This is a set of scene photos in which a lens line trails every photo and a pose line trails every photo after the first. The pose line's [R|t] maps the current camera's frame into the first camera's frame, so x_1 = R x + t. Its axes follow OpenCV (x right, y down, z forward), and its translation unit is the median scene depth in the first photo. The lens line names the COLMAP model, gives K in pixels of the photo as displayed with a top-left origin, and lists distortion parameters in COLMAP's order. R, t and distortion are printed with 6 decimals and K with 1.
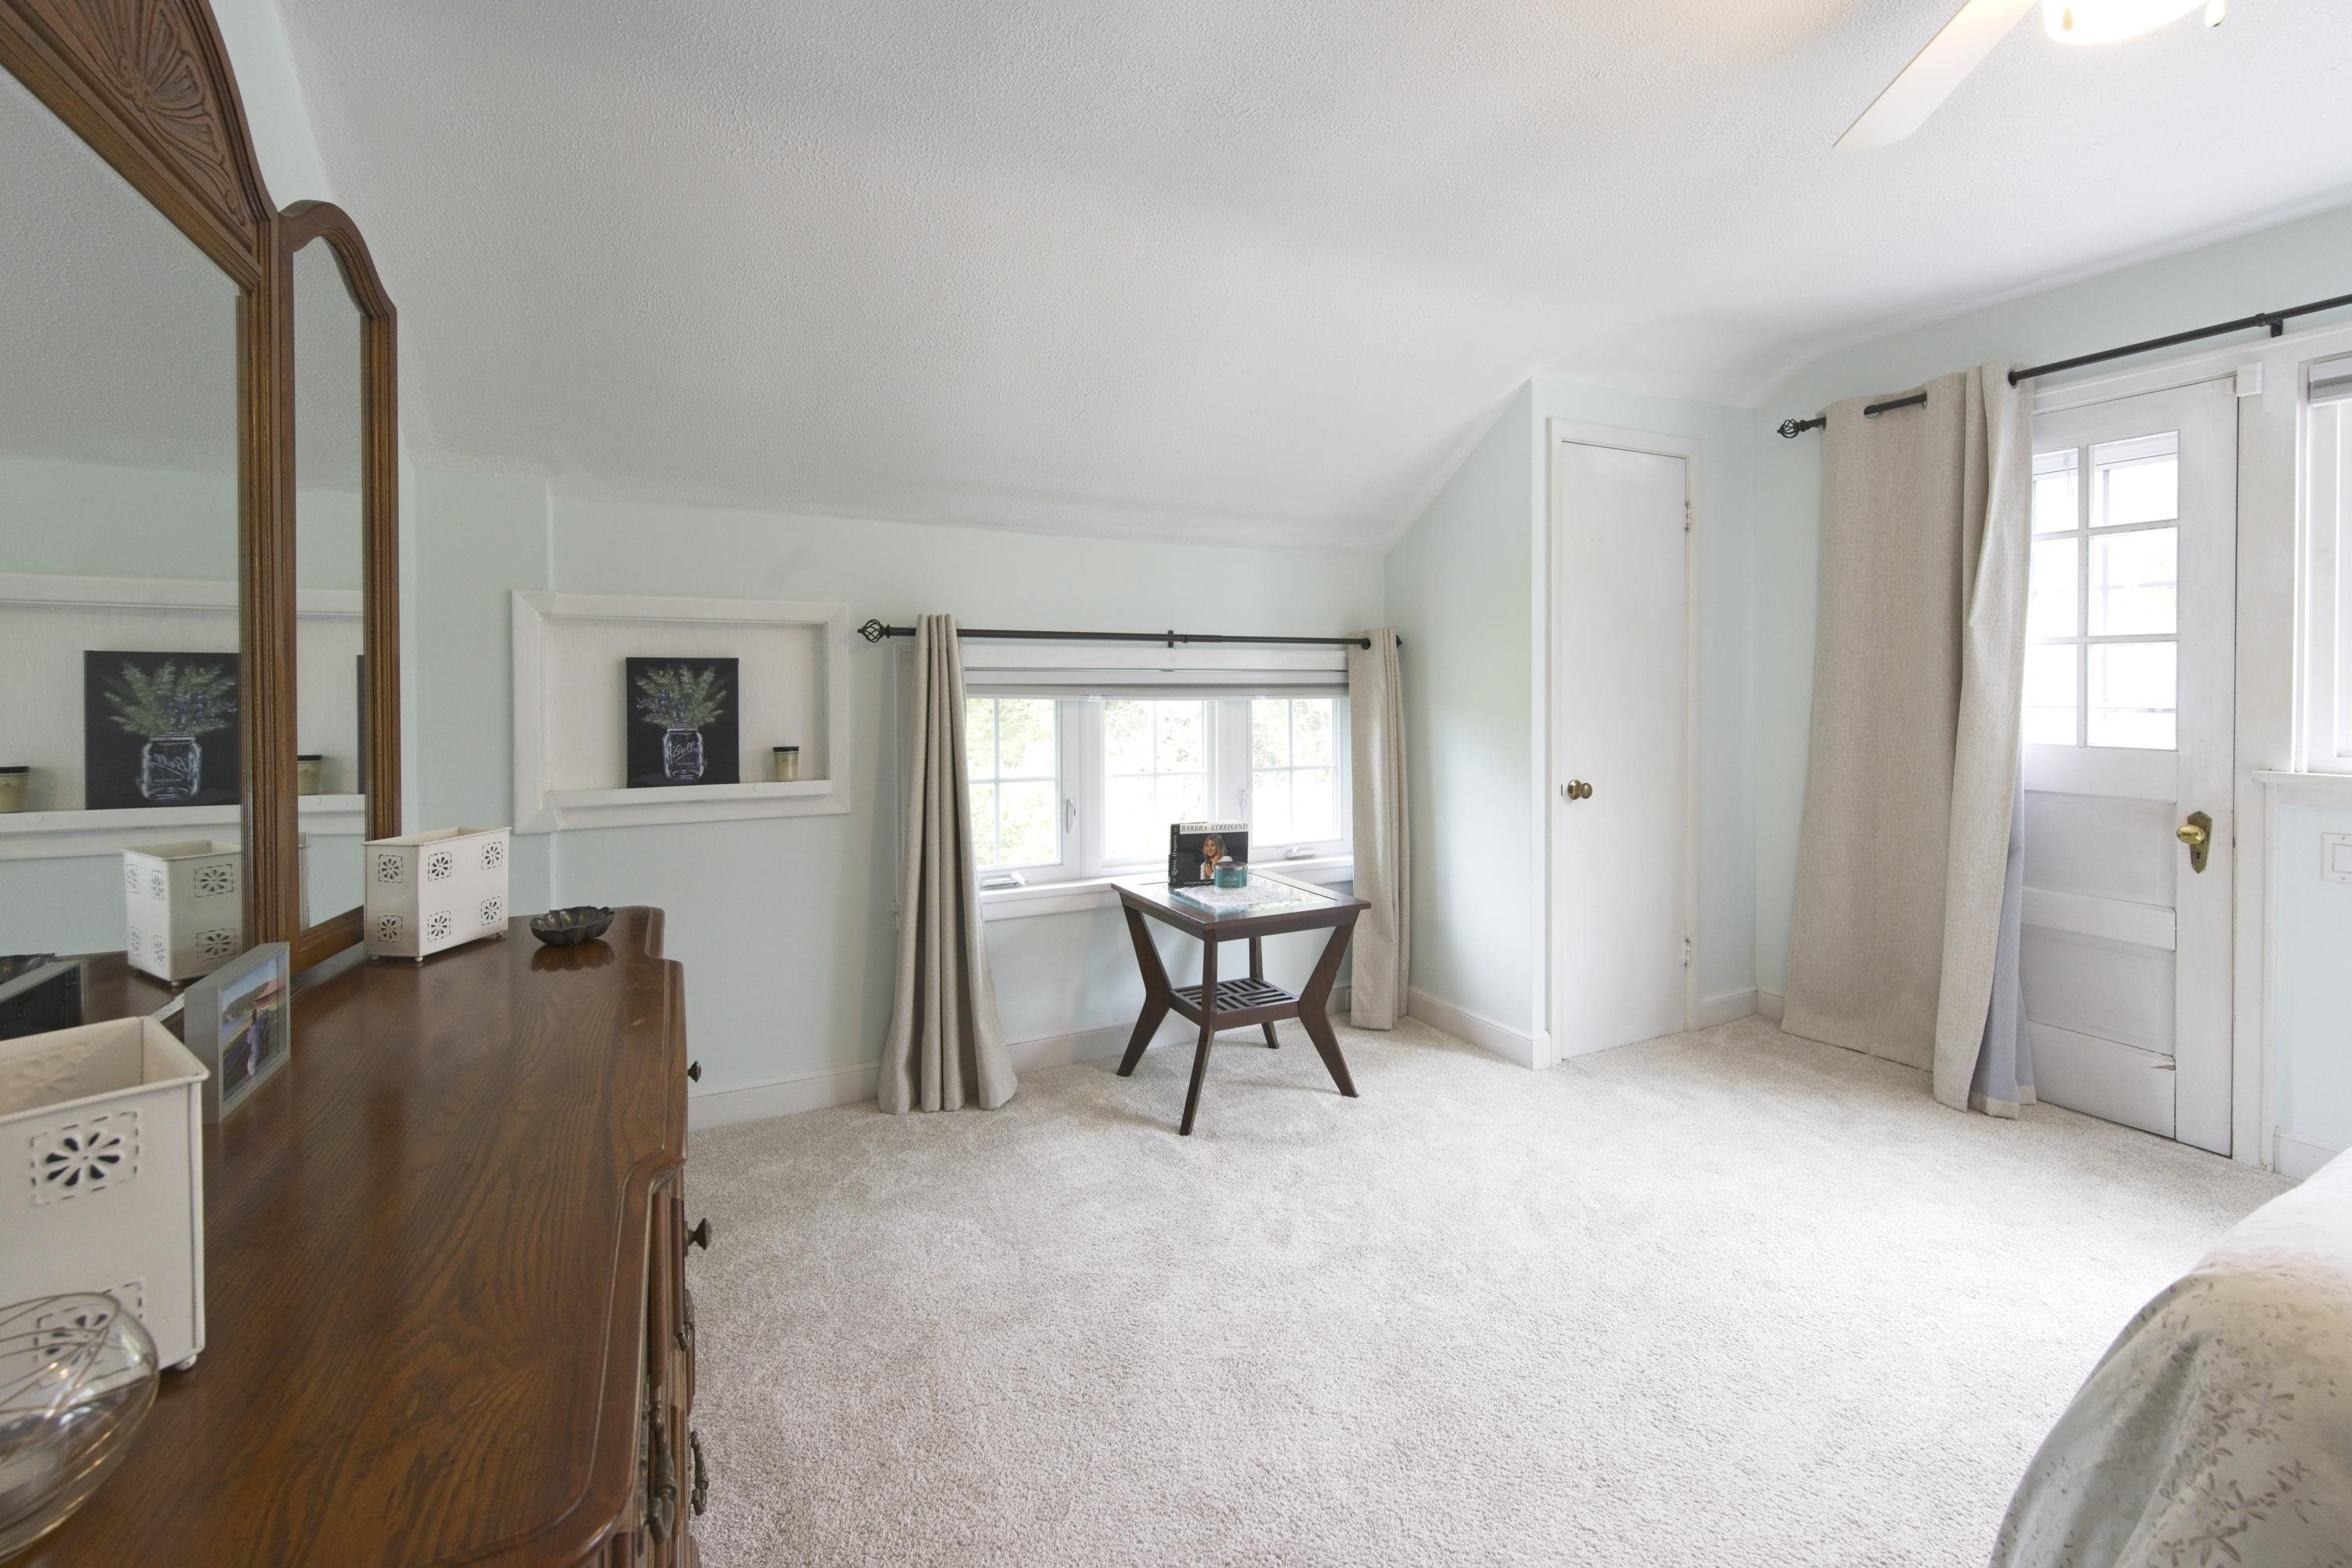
lens RADIAL K [[955.1, 0, 1168.2], [0, 955.1, 699.8], [0, 0, 1]] dist [0.019966, -0.006654]
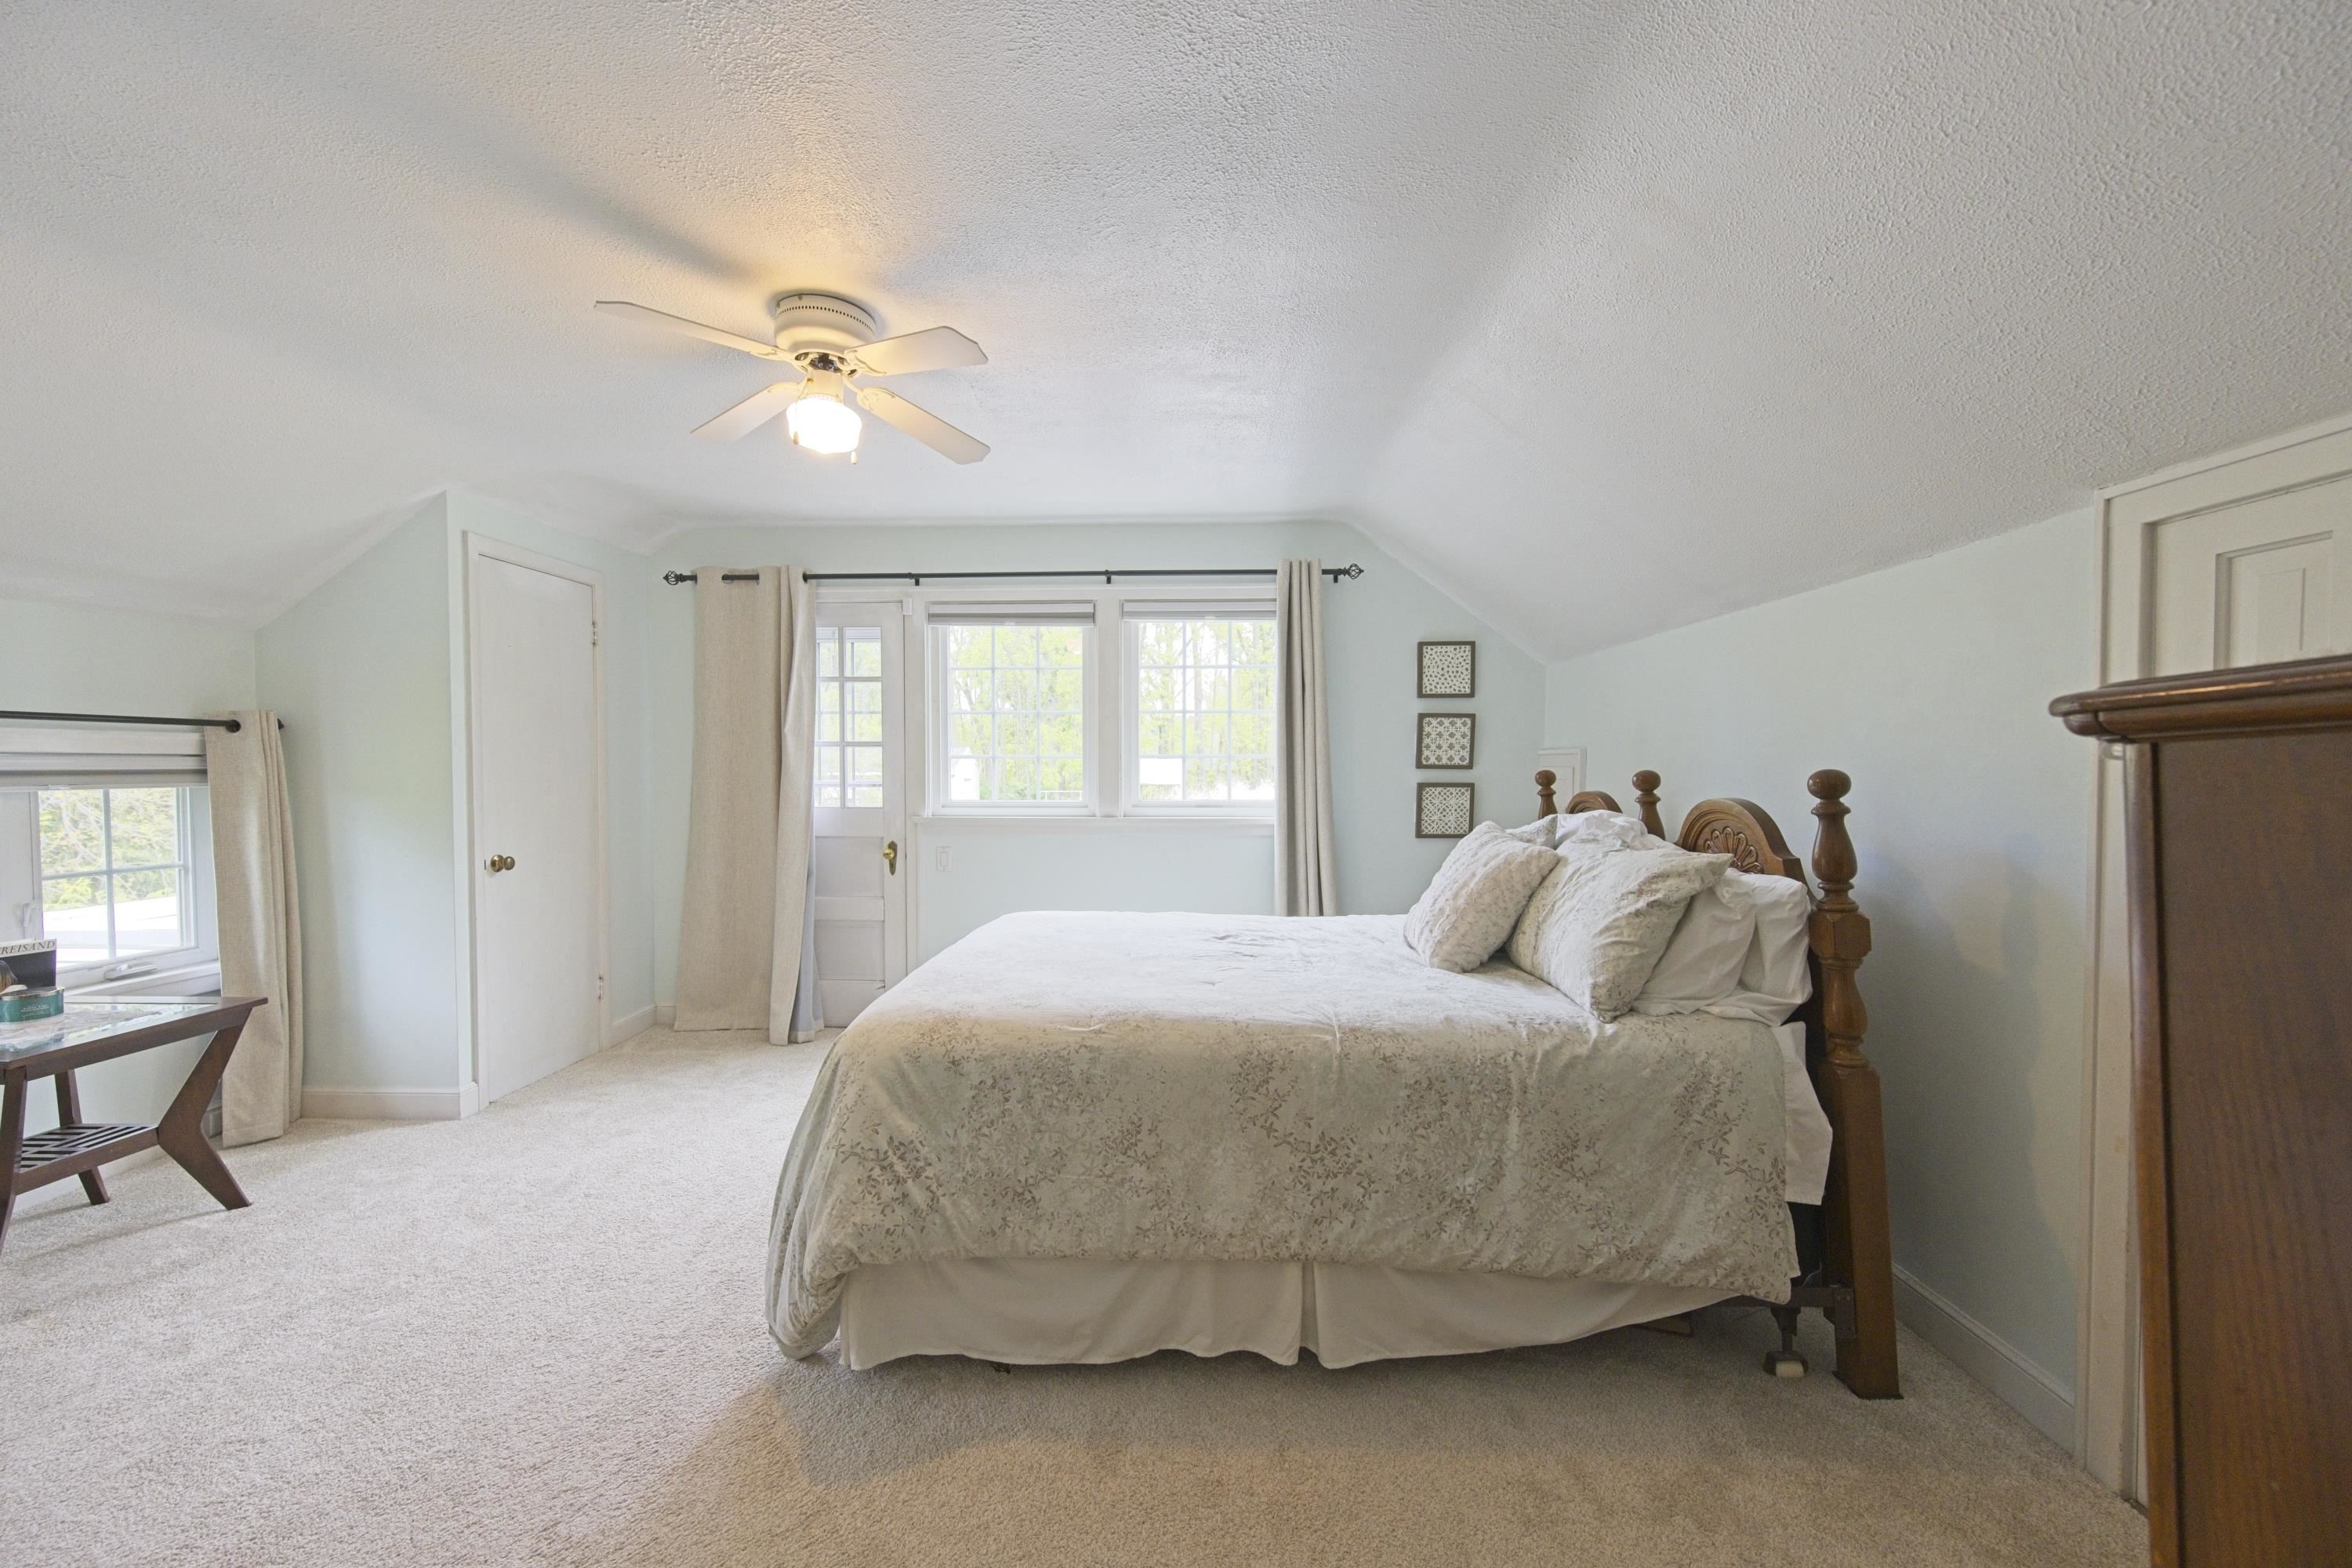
lens RADIAL K [[899.2, 0, 1176.0], [0, 899.2, 784.0], [0, 0, 1]] dist [-0.009255, 0.000085]
pose [[0.474579, -0.015361, 0.880079, -0.132052], [0.011403, 0.999871, 0.011303, -0.003329], [-0.880139, 0.004671, 0.474693, -0.222182]]
